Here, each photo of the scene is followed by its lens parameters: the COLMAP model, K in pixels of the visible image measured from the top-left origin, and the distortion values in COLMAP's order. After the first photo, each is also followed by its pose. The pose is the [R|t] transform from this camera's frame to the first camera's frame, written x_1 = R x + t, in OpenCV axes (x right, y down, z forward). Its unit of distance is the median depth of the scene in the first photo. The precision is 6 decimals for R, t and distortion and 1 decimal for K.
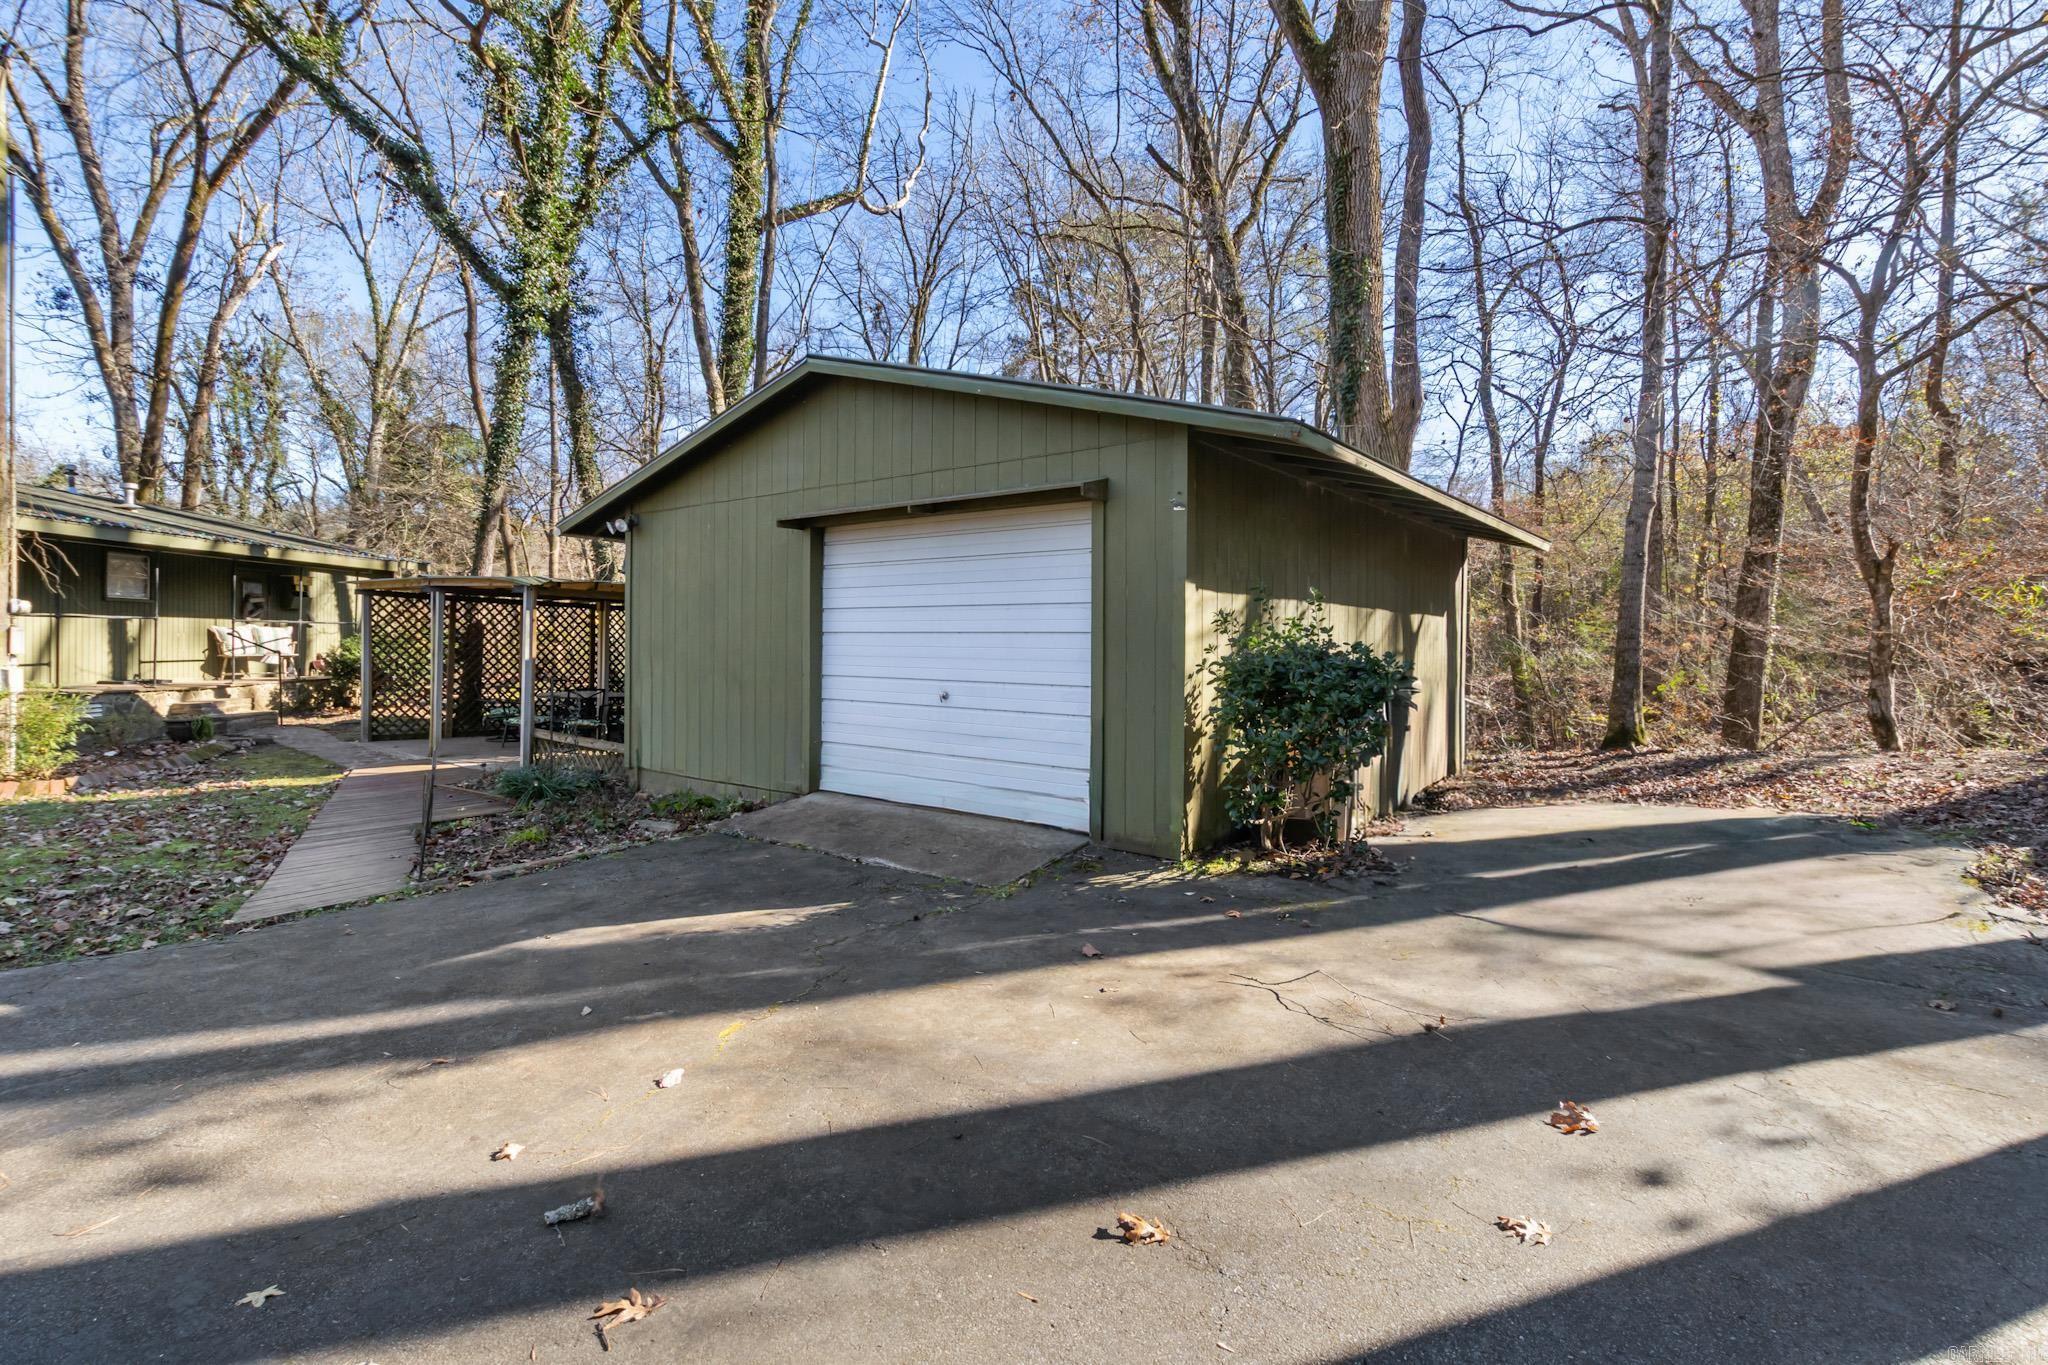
lens RADIAL K [[951.2, 0, 1021.3], [0, 951.2, 673.6], [0, 0, 1]] dist [-0.000057, -0.000042]
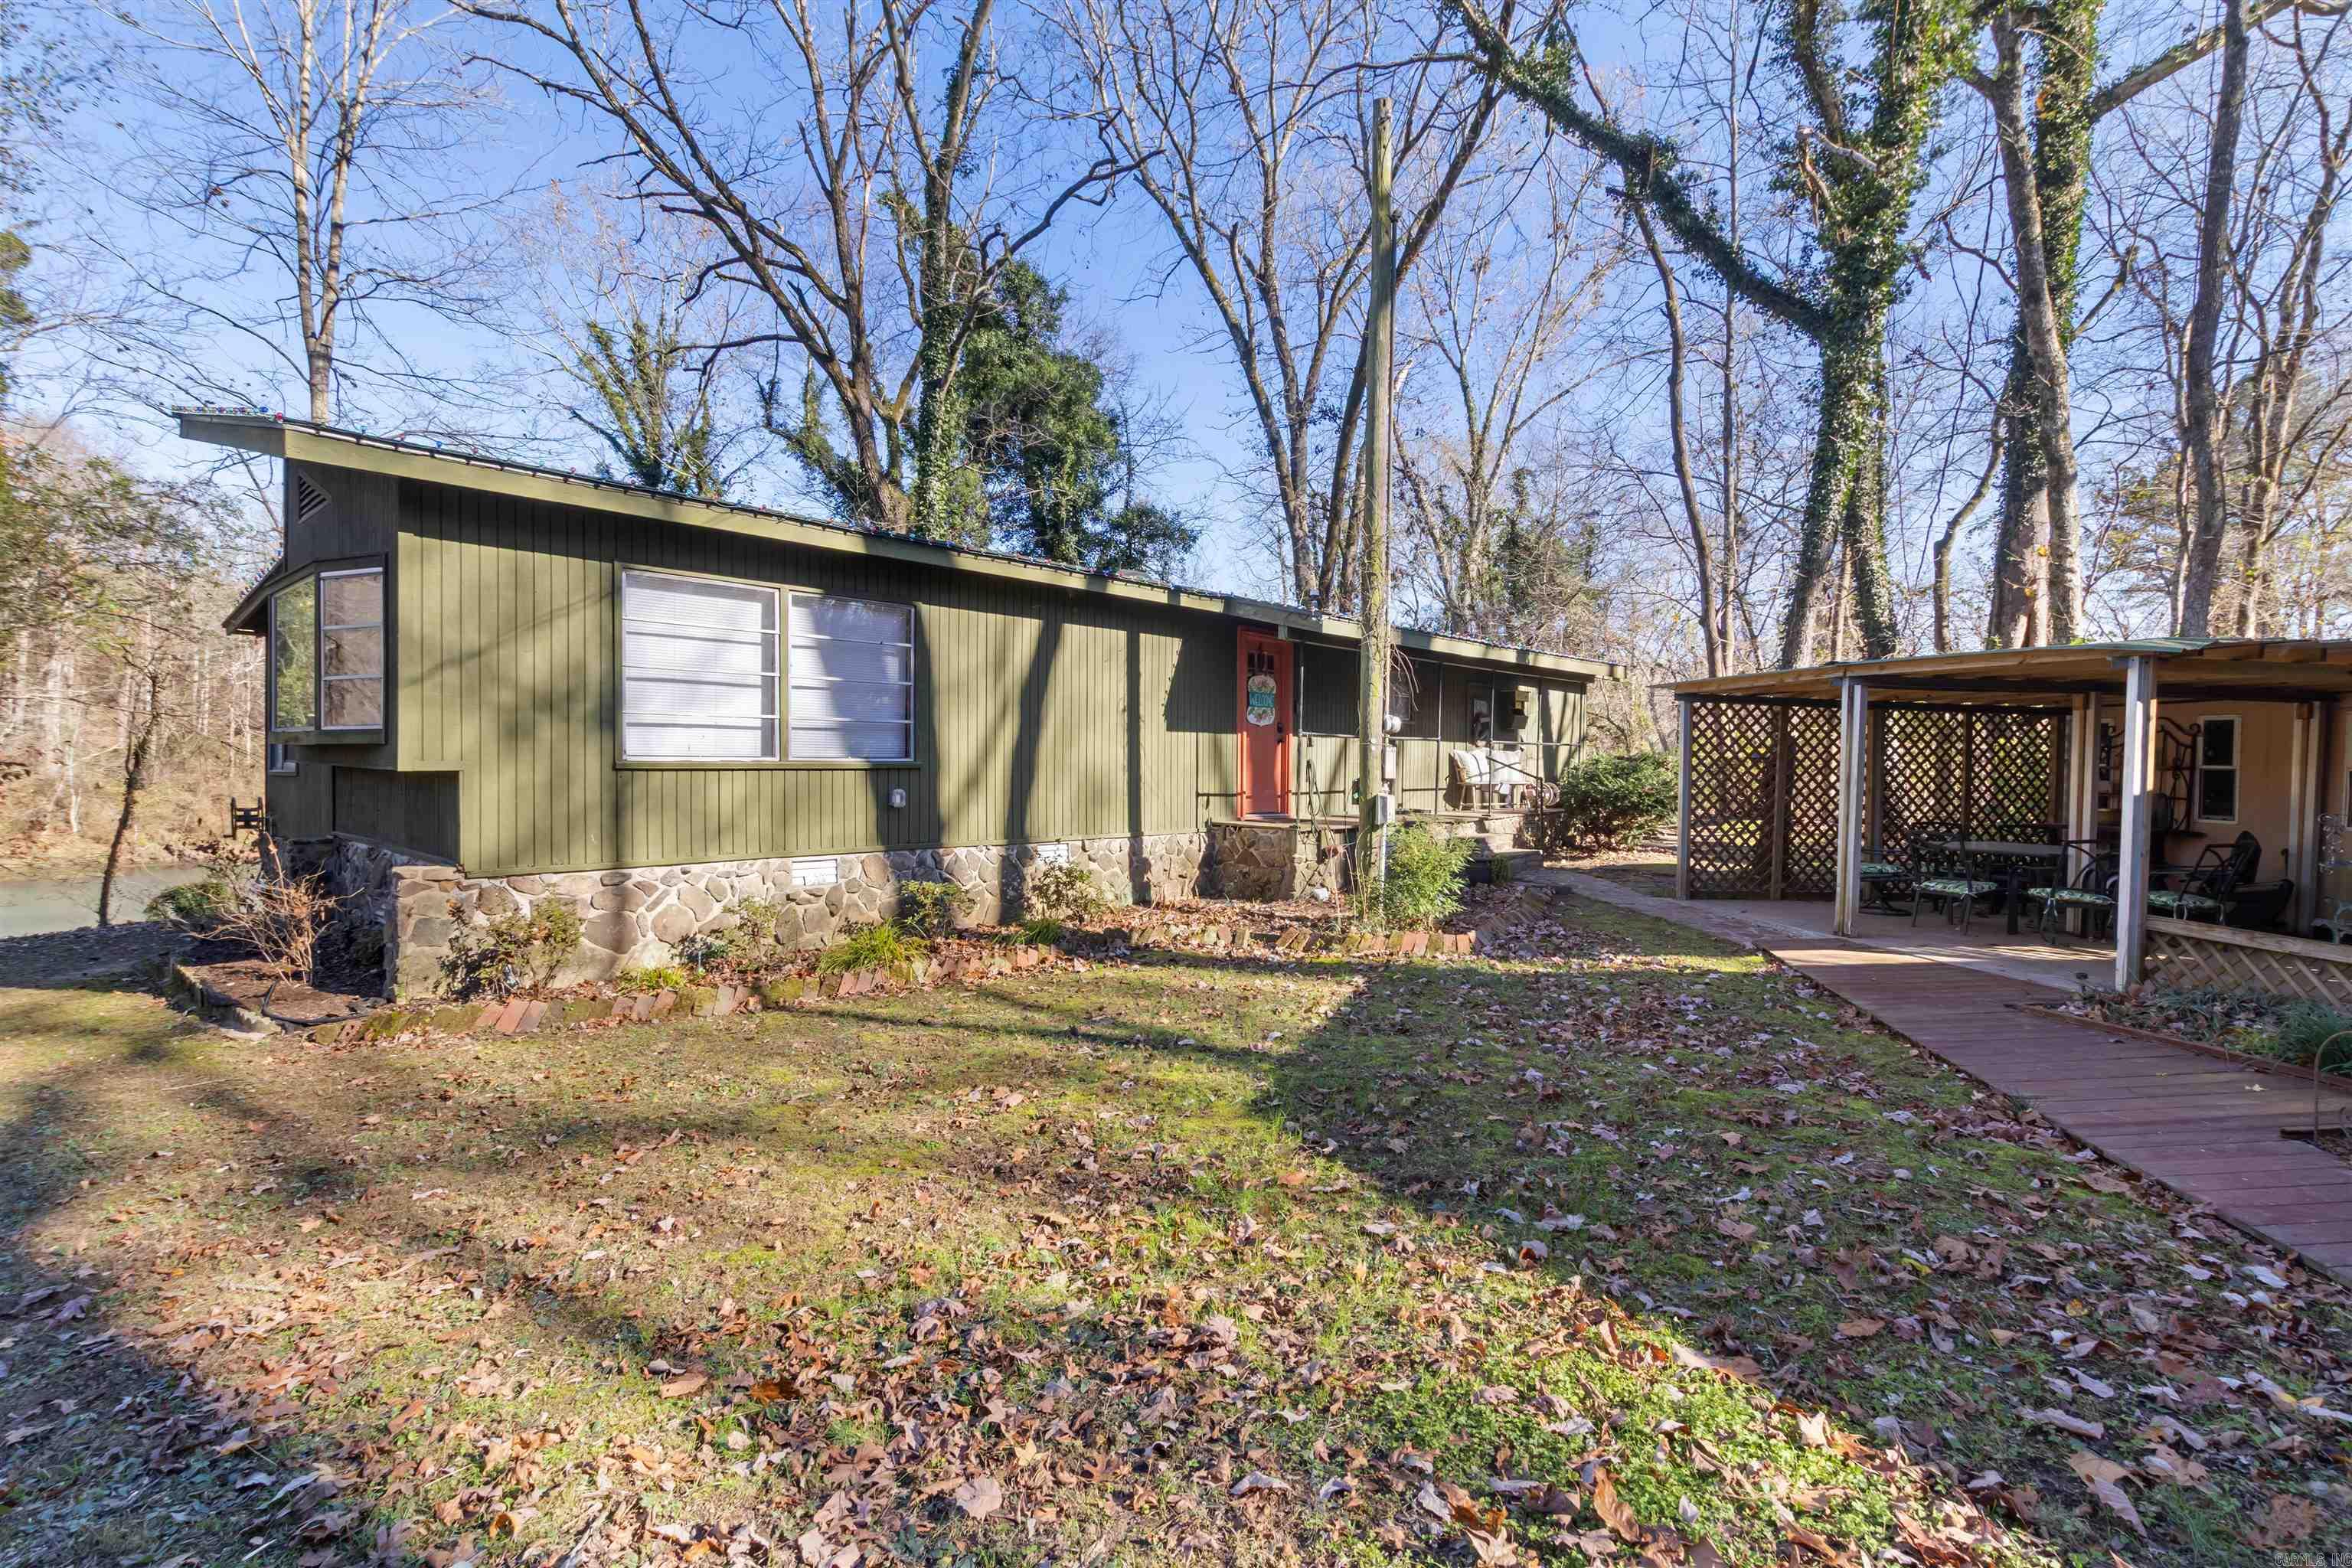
lens RADIAL K [[1077.9, 0, 1190.4], [0, 1077.9, 790.9], [0, 0, 1]] dist [0.001950, -0.000047]
pose [[0.721172, 0.003825, -0.692745, -0.313344], [-0.016264, 0.999803, -0.011411, 0.002379], [0.692565, 0.019497, 0.721092, 0.107230]]
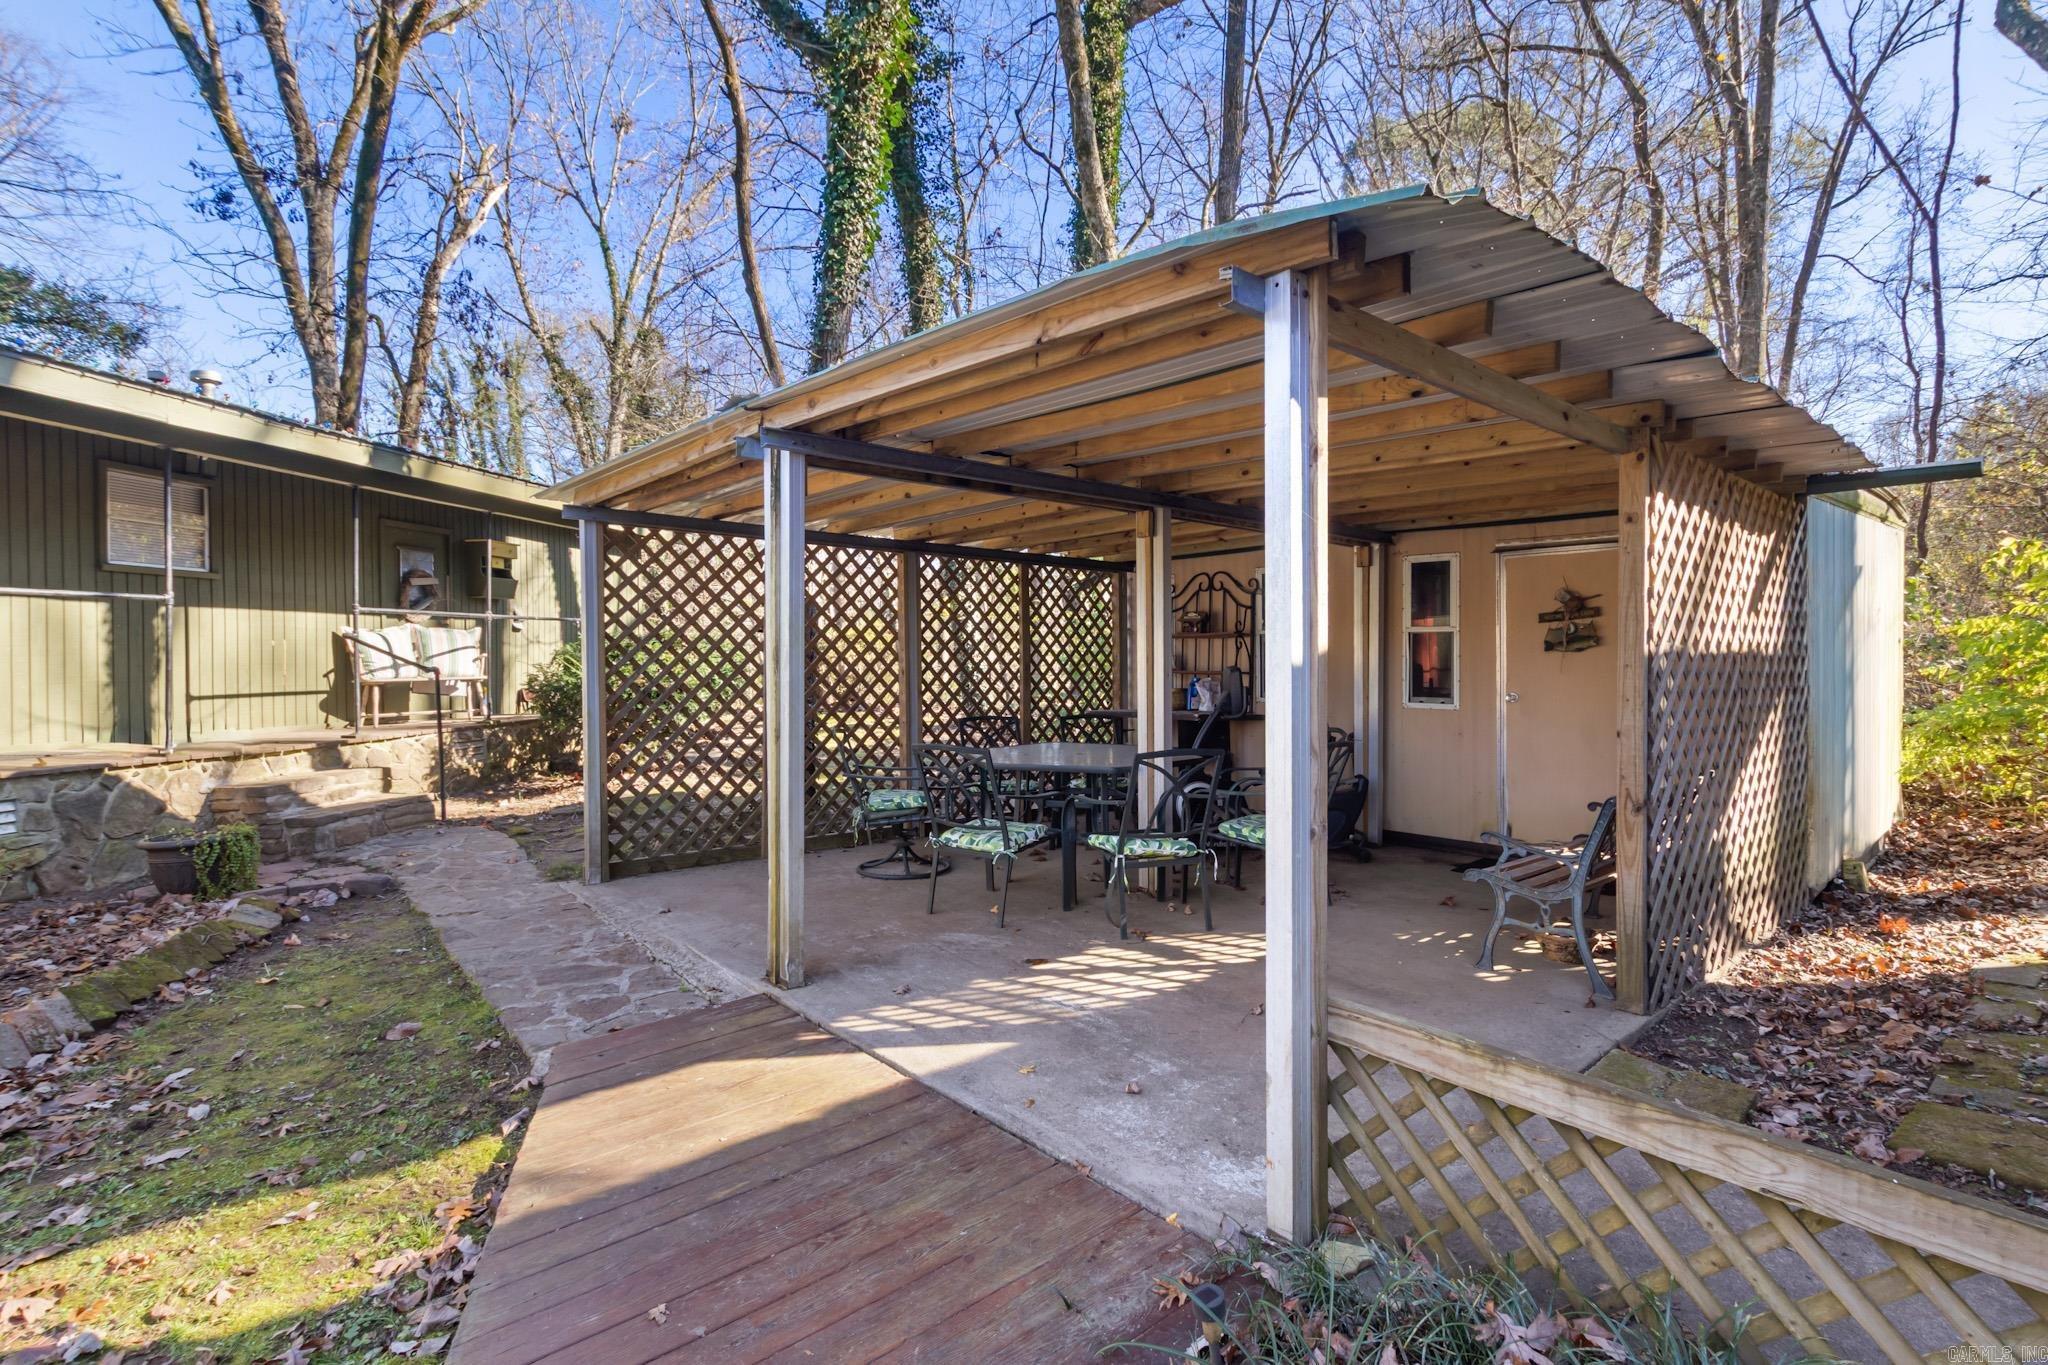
lens RADIAL K [[937.8, 0, 1024.0], [0, 937.8, 682.5], [0, 0, 1]] dist [-0.001627, 0.000070]
pose [[0.981344, -0.025877, -0.190512, -0.350284], [0.024741, 0.999659, -0.008337, -0.004322], [0.190663, 0.003468, 0.981649, 0.521534]]
